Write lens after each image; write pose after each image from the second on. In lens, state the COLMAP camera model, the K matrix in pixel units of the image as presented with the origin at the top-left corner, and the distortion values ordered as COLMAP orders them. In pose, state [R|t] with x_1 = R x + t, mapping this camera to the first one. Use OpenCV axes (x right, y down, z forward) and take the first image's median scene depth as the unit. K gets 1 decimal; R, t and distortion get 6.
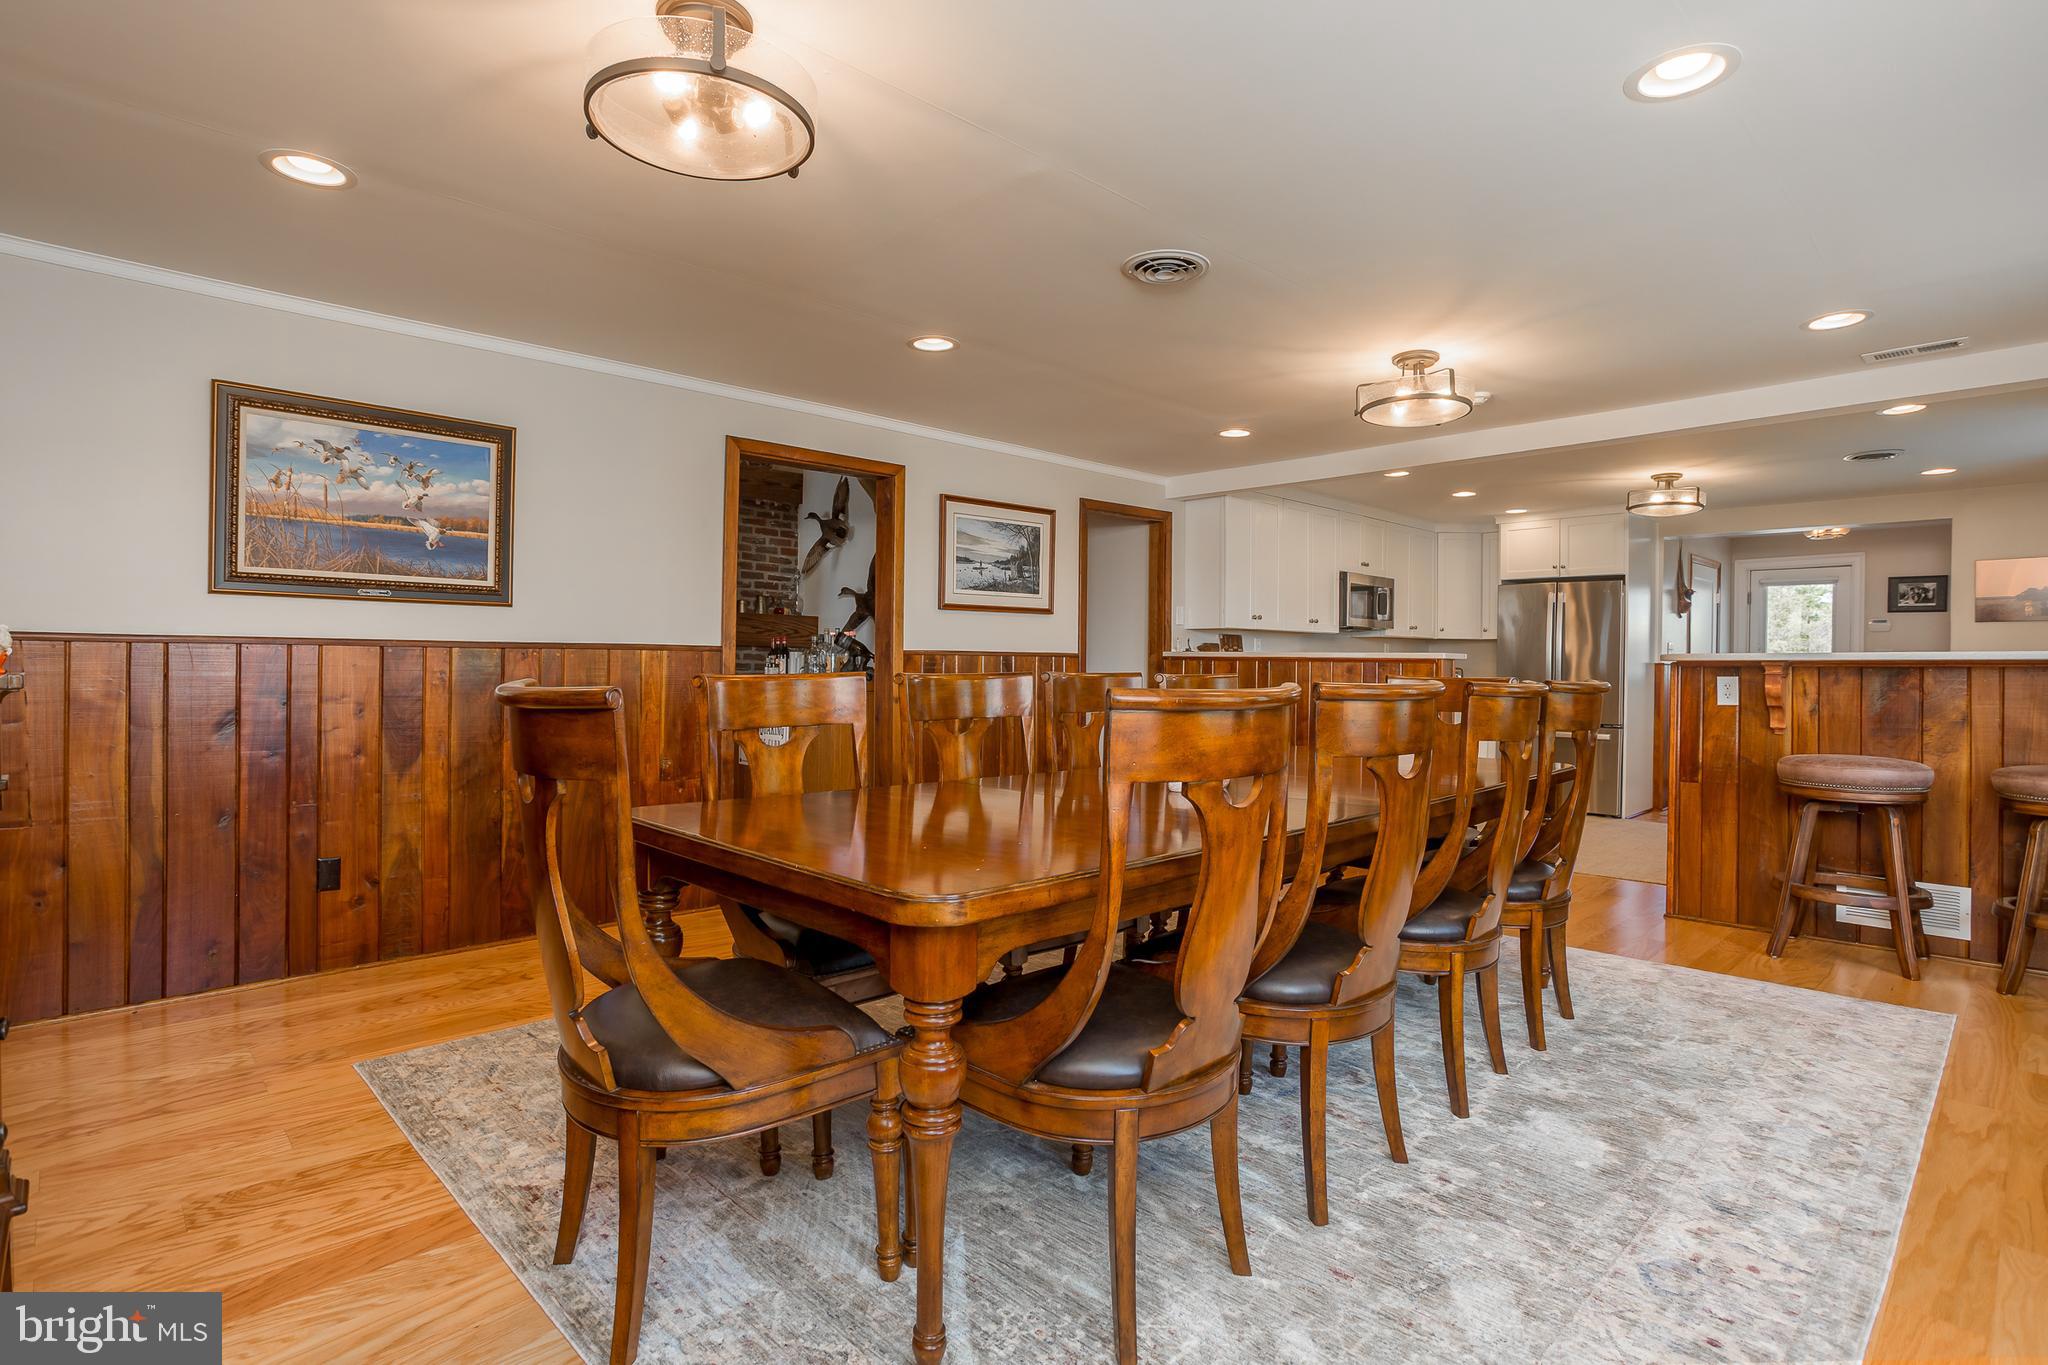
lens RADIAL K [[1045.3, 0, 1028.3], [0, 1045.3, 658.9], [0, 0, 1]] dist [-0.002579, 0.000420]
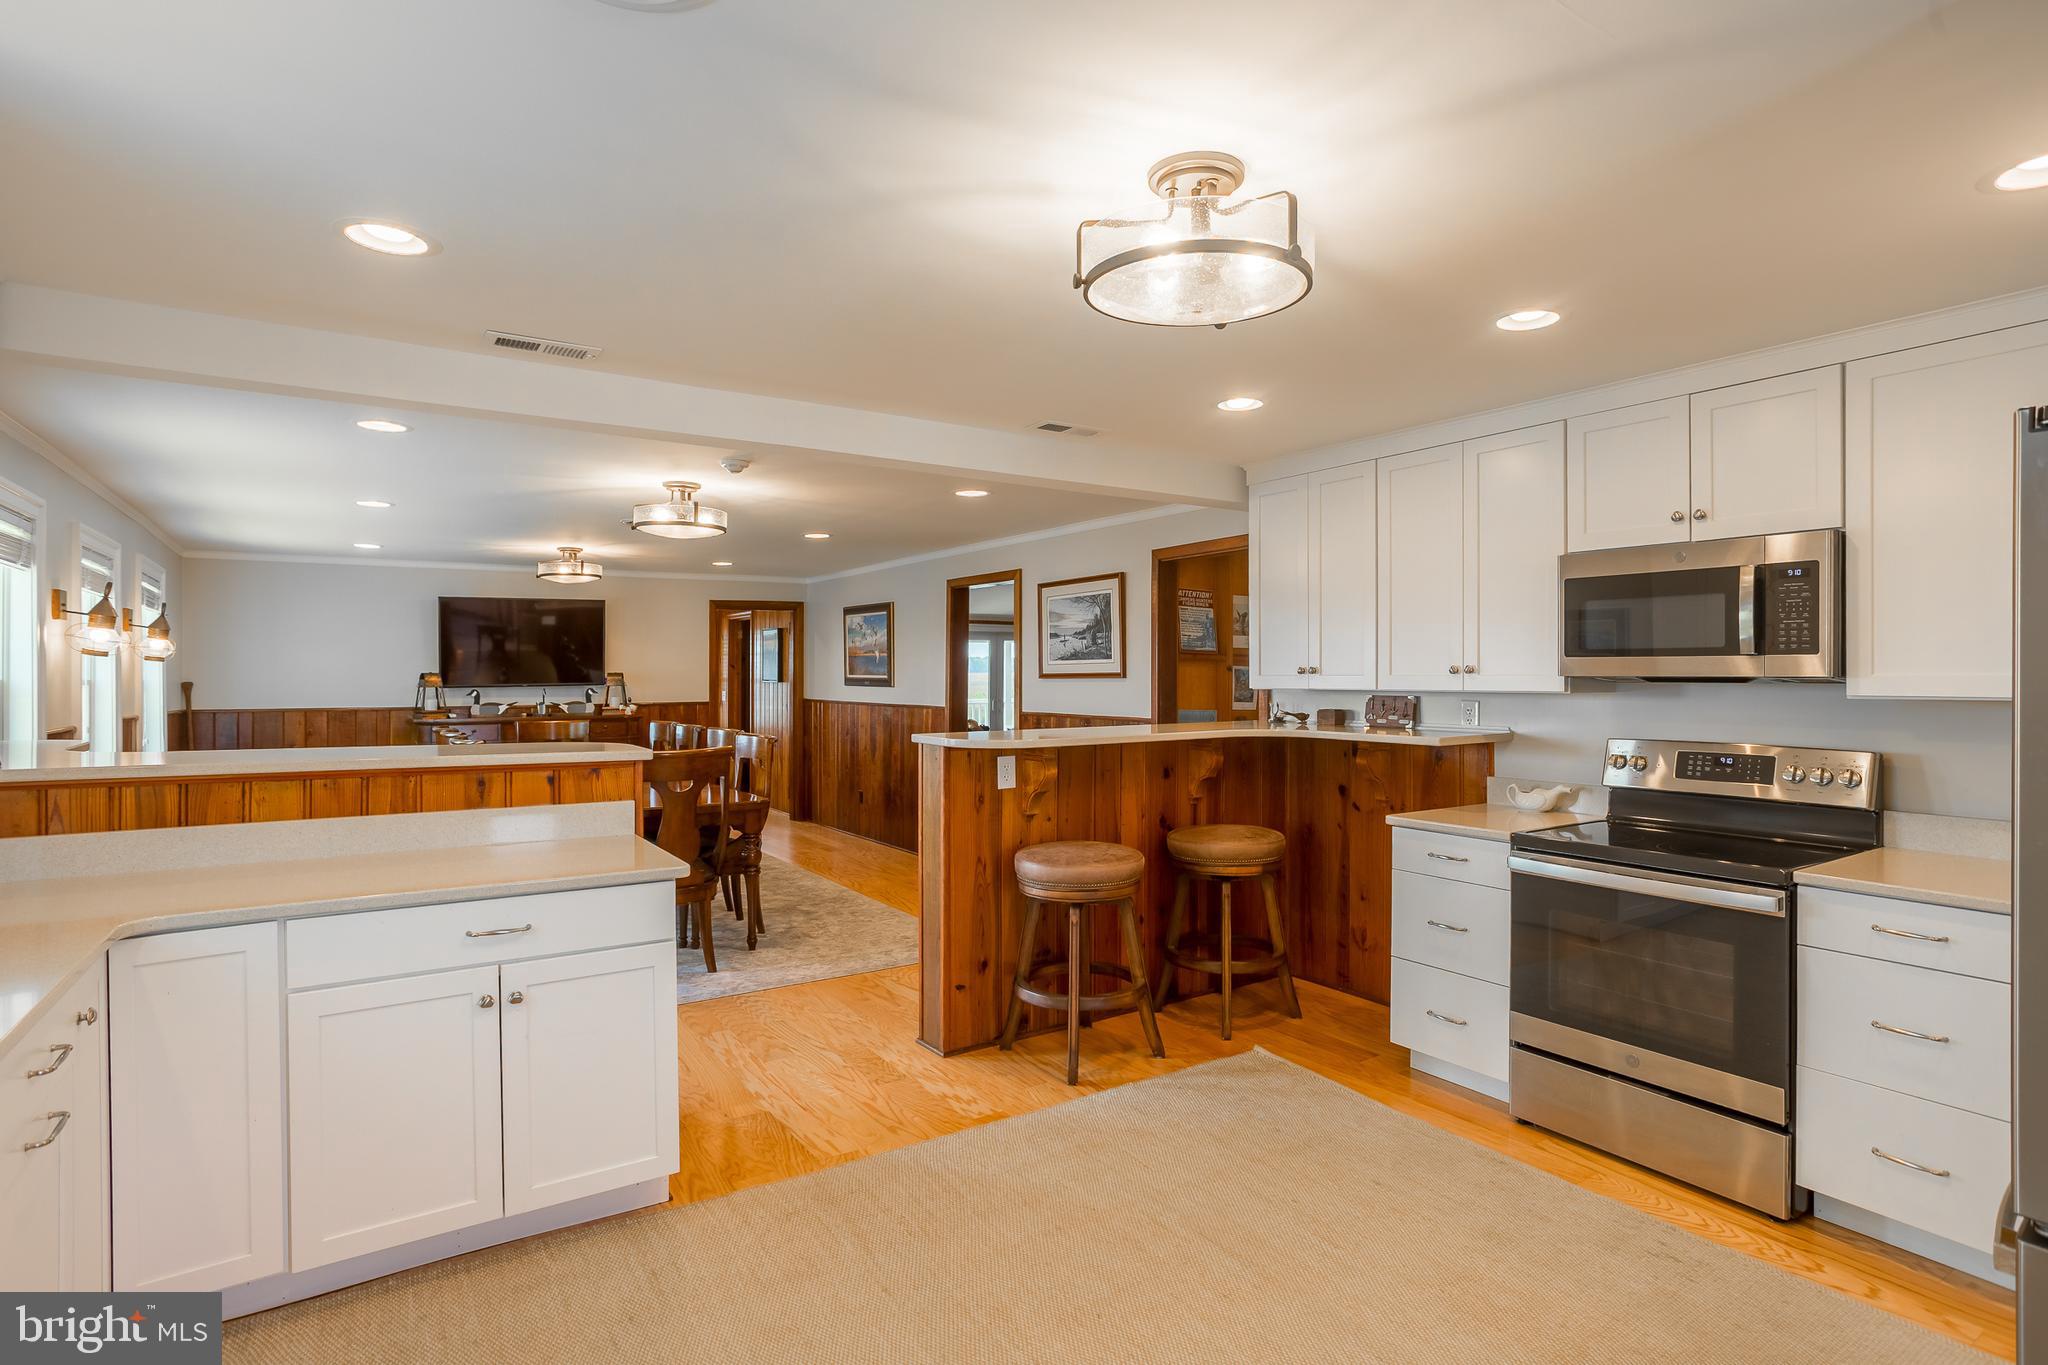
lens RADIAL K [[1074.6, 0, 1024.0], [0, 1074.6, 682.5], [0, 0, 1]] dist [-0.004088, -0.000303]
pose [[-0.215695, 0.009091, -0.976419, 1.066787], [0.009043, 0.999932, 0.007313, -0.050120], [0.976419, -0.007252, -0.215762, 1.182067]]
